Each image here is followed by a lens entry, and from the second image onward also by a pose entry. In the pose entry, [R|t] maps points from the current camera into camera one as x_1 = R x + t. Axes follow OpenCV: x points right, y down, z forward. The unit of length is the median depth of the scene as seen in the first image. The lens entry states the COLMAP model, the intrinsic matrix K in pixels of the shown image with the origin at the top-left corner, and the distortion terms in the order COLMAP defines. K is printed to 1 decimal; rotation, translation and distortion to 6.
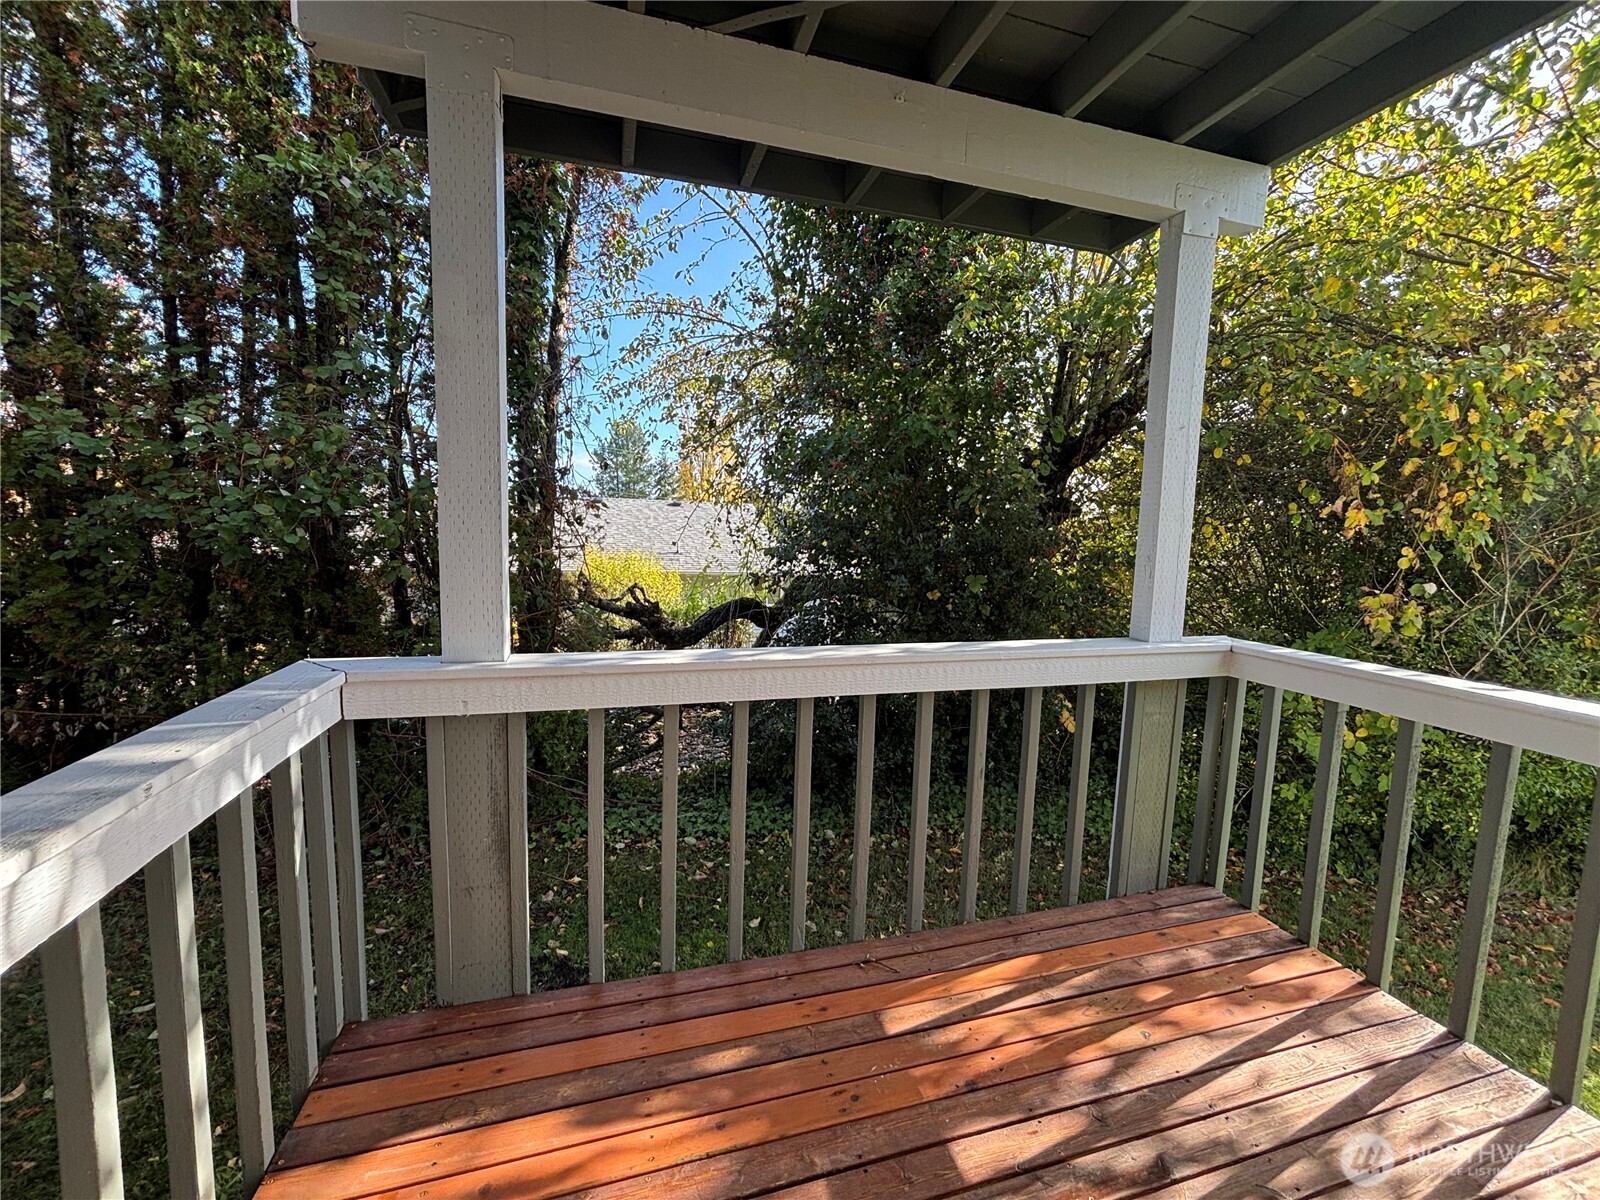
lens RADIAL K [[644.7, 0, 800.0], [0, 644.7, 600.0], [0, 0, 1]] dist [-0.002909, 0.000188]
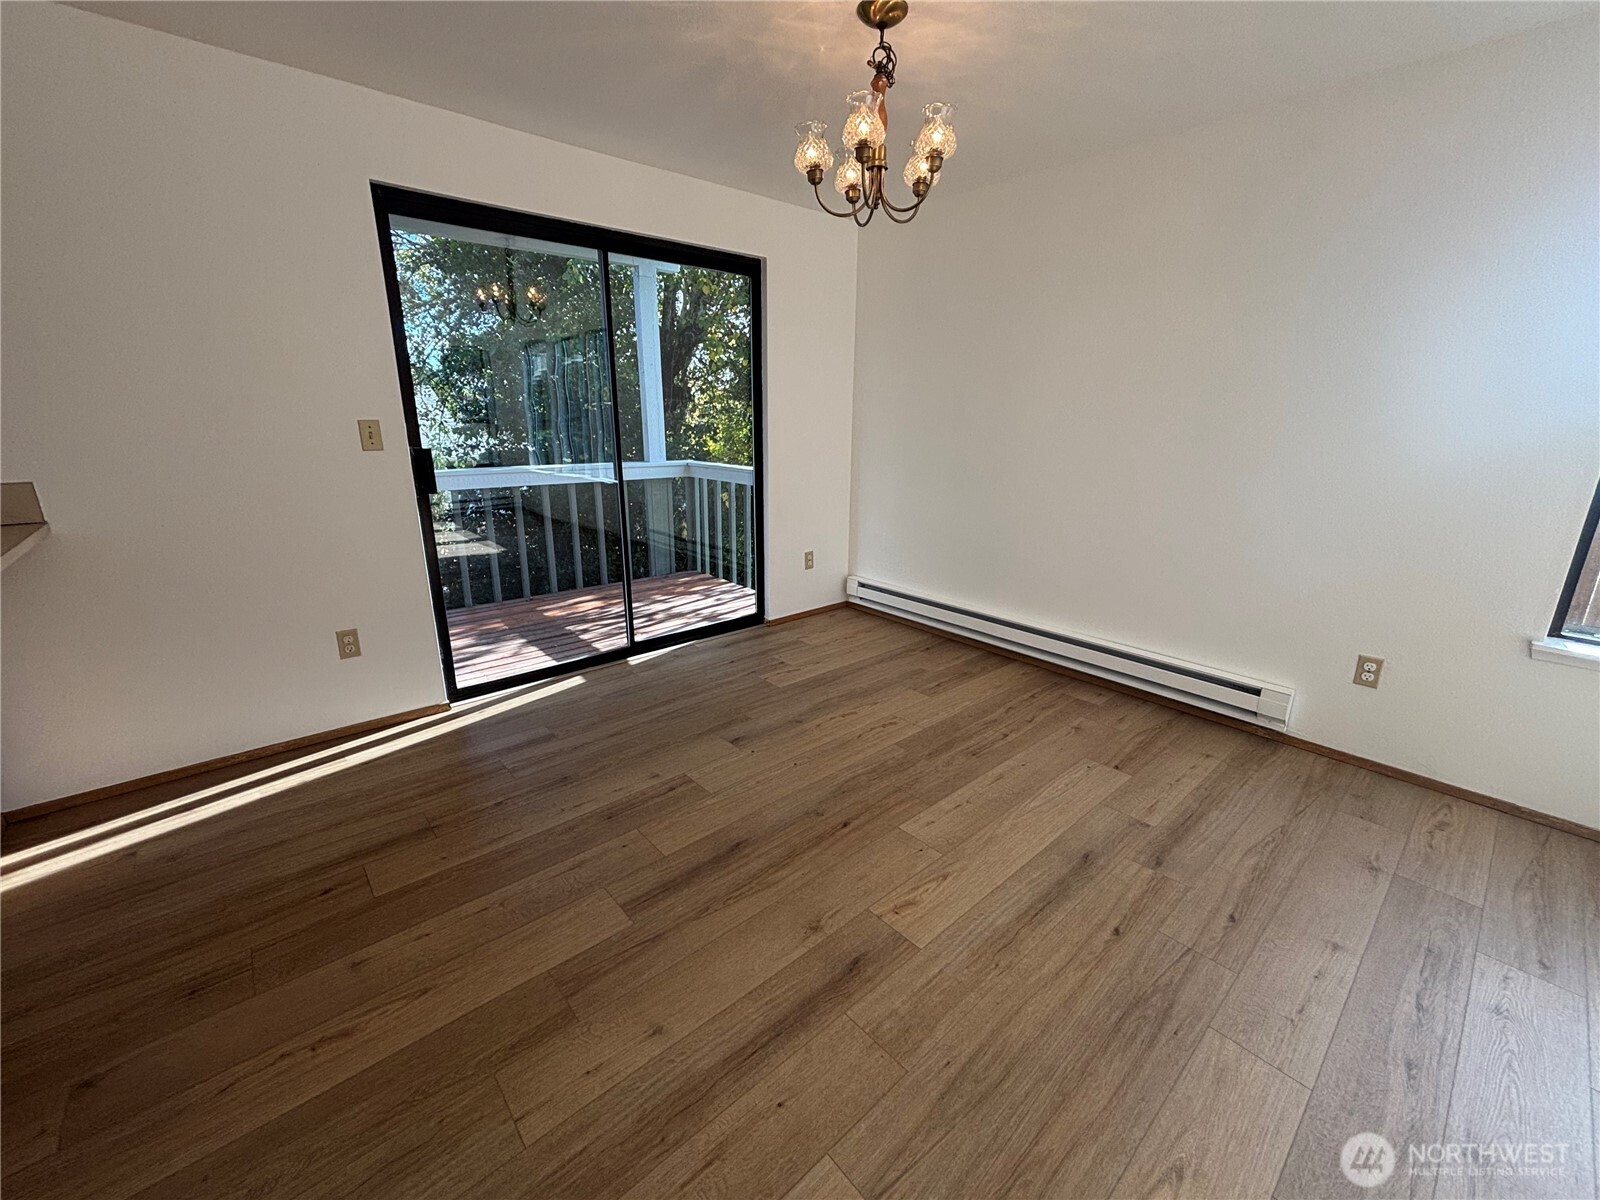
lens RADIAL K [[649.2, 0, 806.0], [0, 649.2, 599.3], [0, 0, 1]] dist [0.003650, 0.000138]
pose [[0.906573, -0.134877, 0.399917, 0.033175], [0.063259, 0.980281, 0.187210, 0.086669], [-0.417281, -0.144421, 0.897228, -0.816840]]
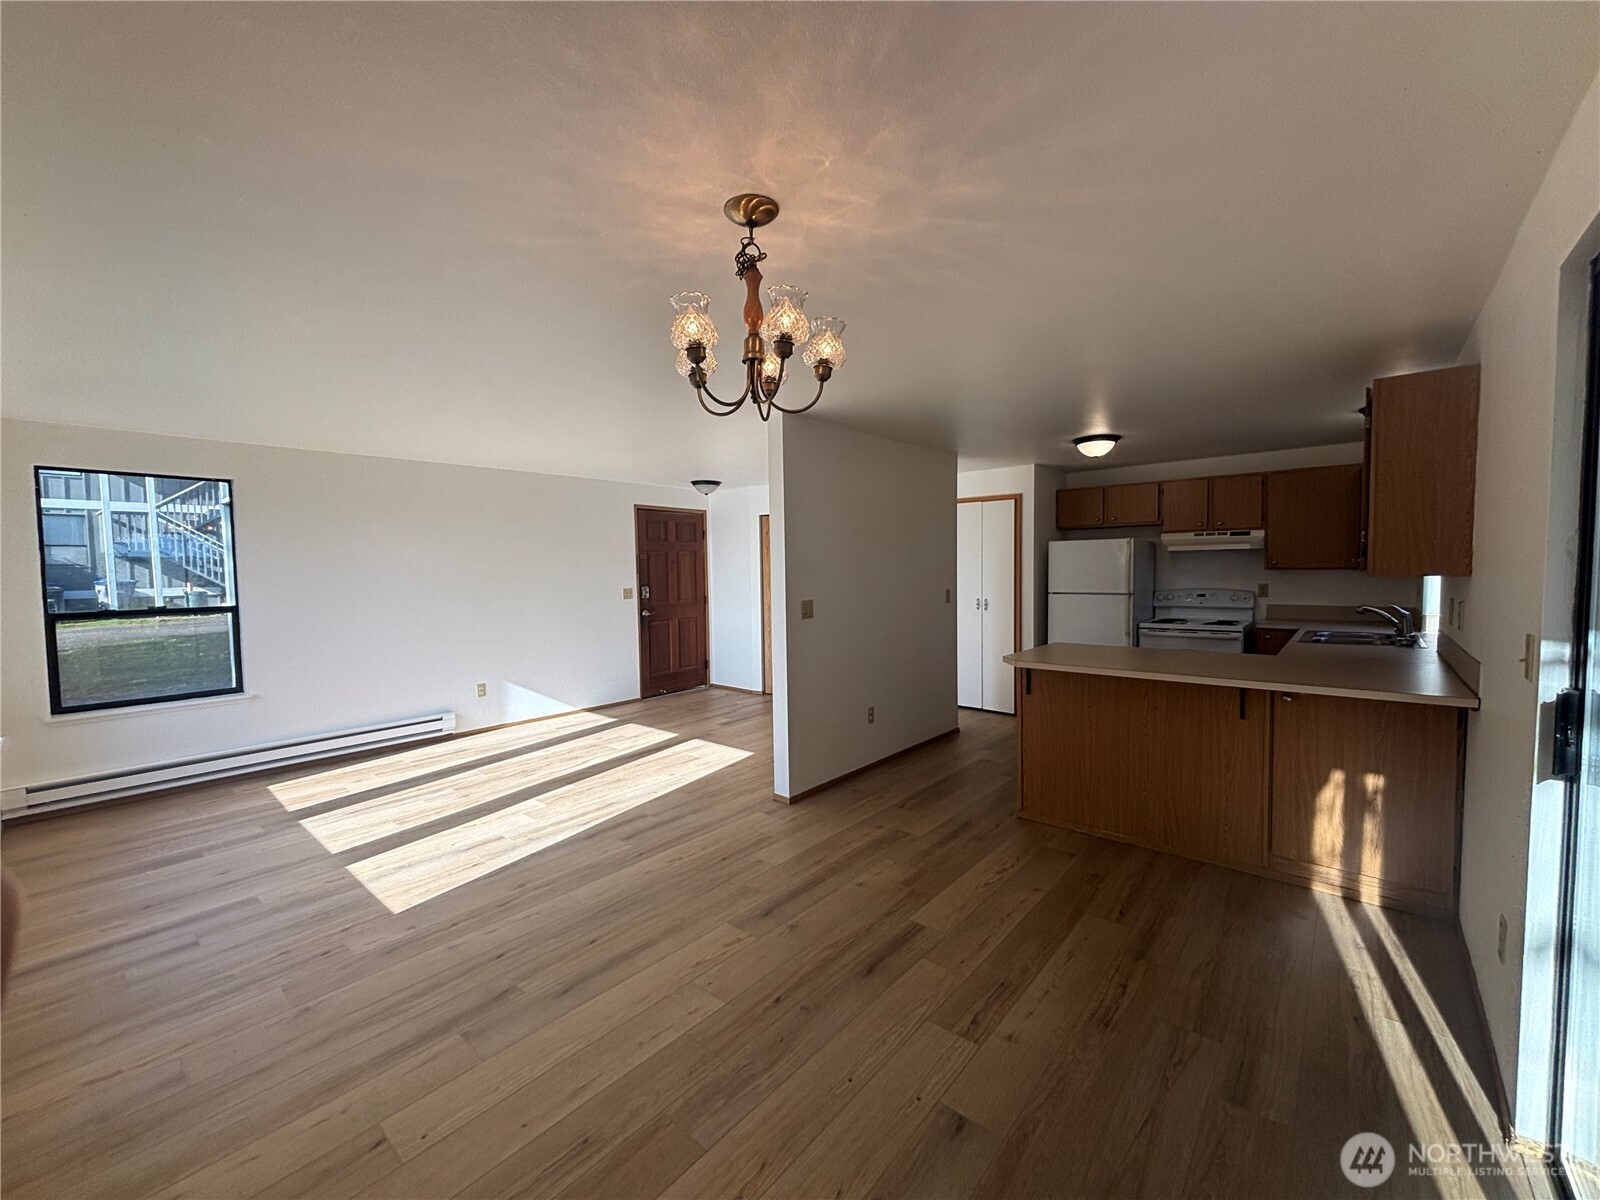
lens RADIAL K [[644.7, 0, 800.0], [0, 644.7, 600.0], [0, 0, 1]] dist [-0.002909, 0.000188]
pose [[-0.844022, 0.012487, -0.536163, 0.546437], [-0.066252, 0.989644, 0.127343, -0.041388], [0.532201, 0.143002, -0.834454, 0.078890]]
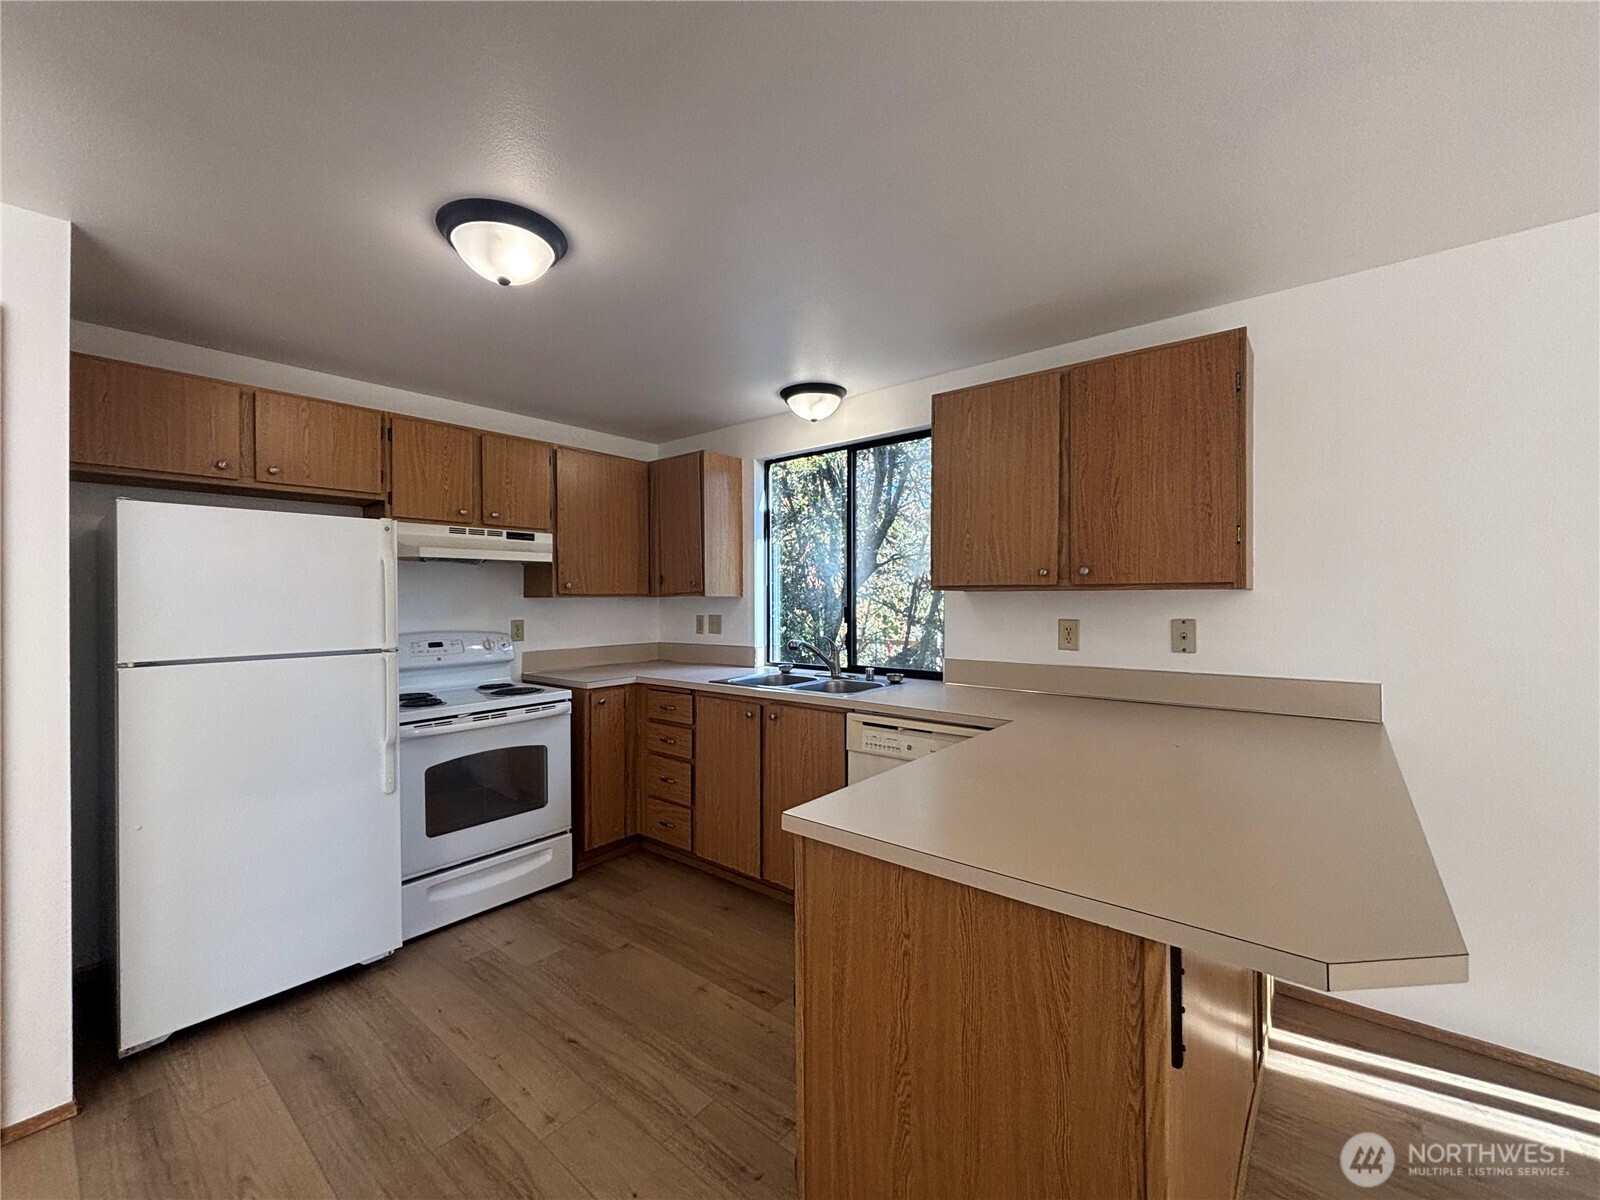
lens RADIAL K [[649.2, 0, 806.0], [0, 649.2, 599.3], [0, 0, 1]] dist [0.003650, 0.000138]
pose [[0.561314, -0.030763, -0.827031, -0.126526], [-0.068715, 0.994126, -0.083615, 0.060868], [0.824745, 0.103764, 0.555903, -0.780939]]
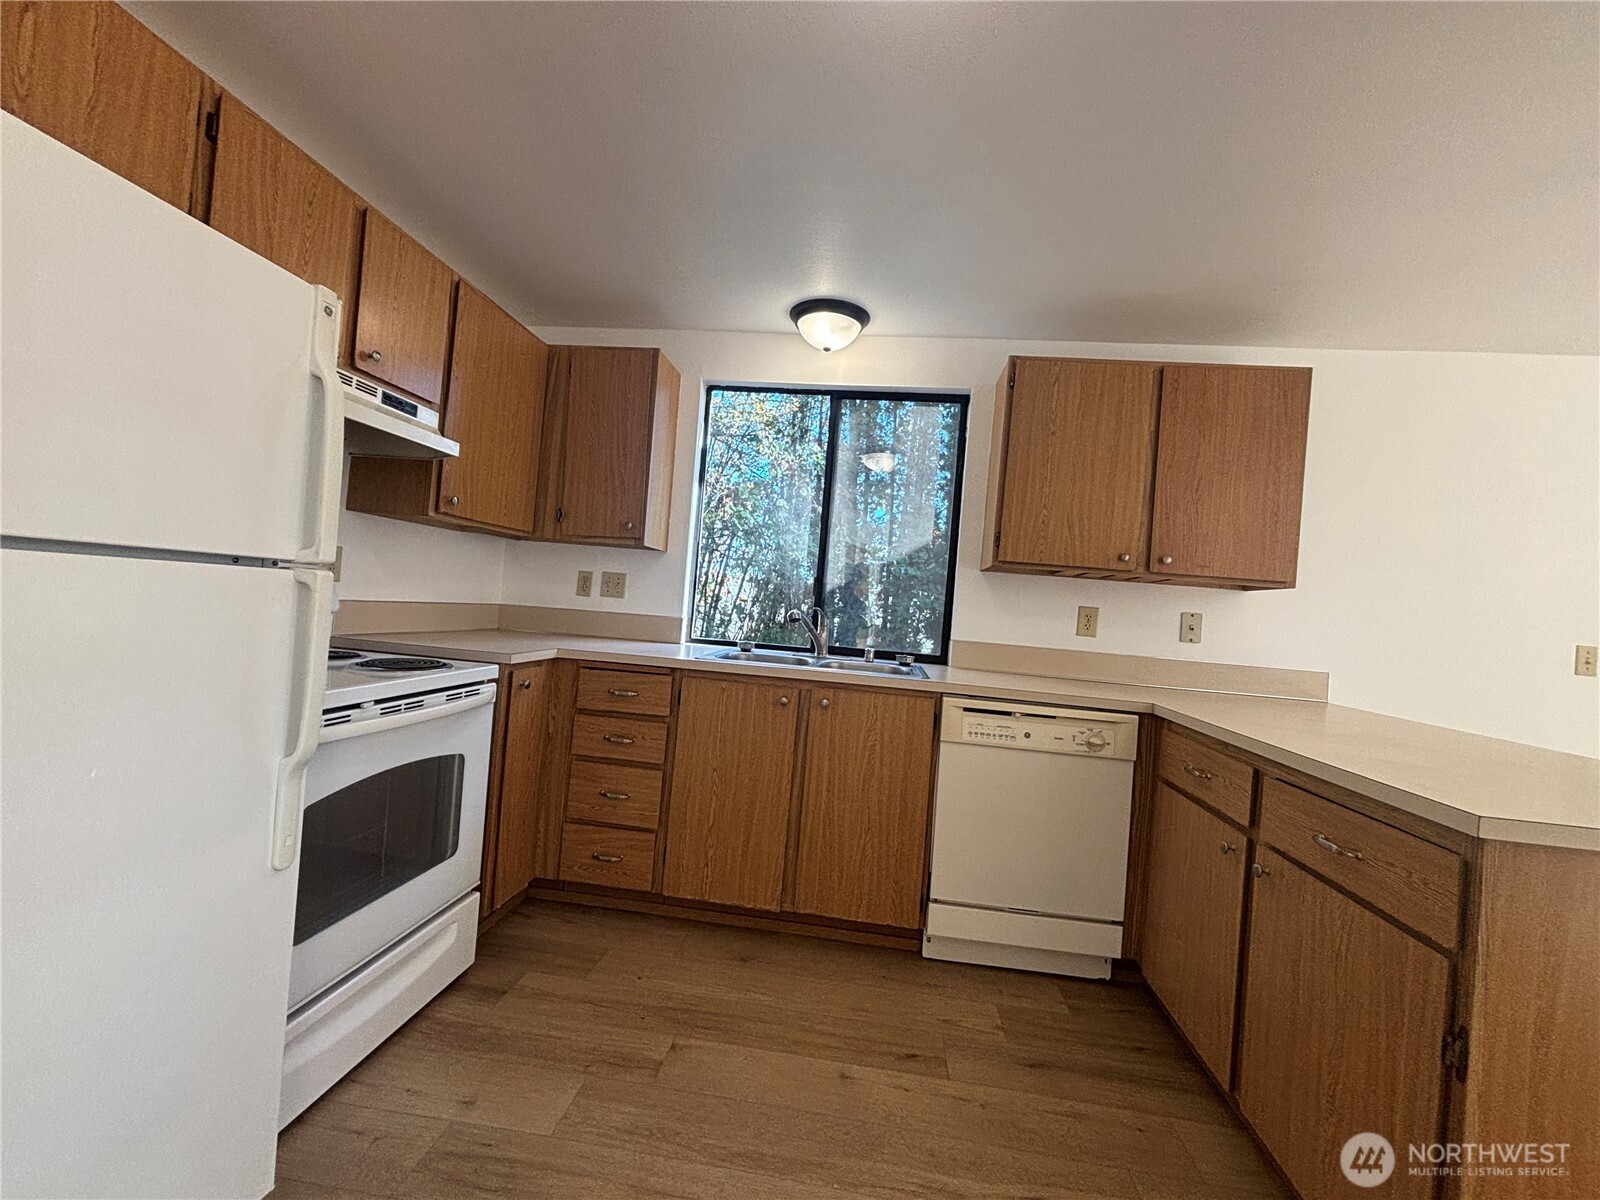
lens RADIAL K [[649.2, 0, 806.0], [0, 649.2, 599.3], [0, 0, 1]] dist [0.003650, 0.000138]
pose [[0.915751, 0.040882, -0.399661, -0.551720], [-0.096382, 0.988113, -0.119766, 0.113948], [0.390014, 0.148195, 0.908805, -0.942259]]
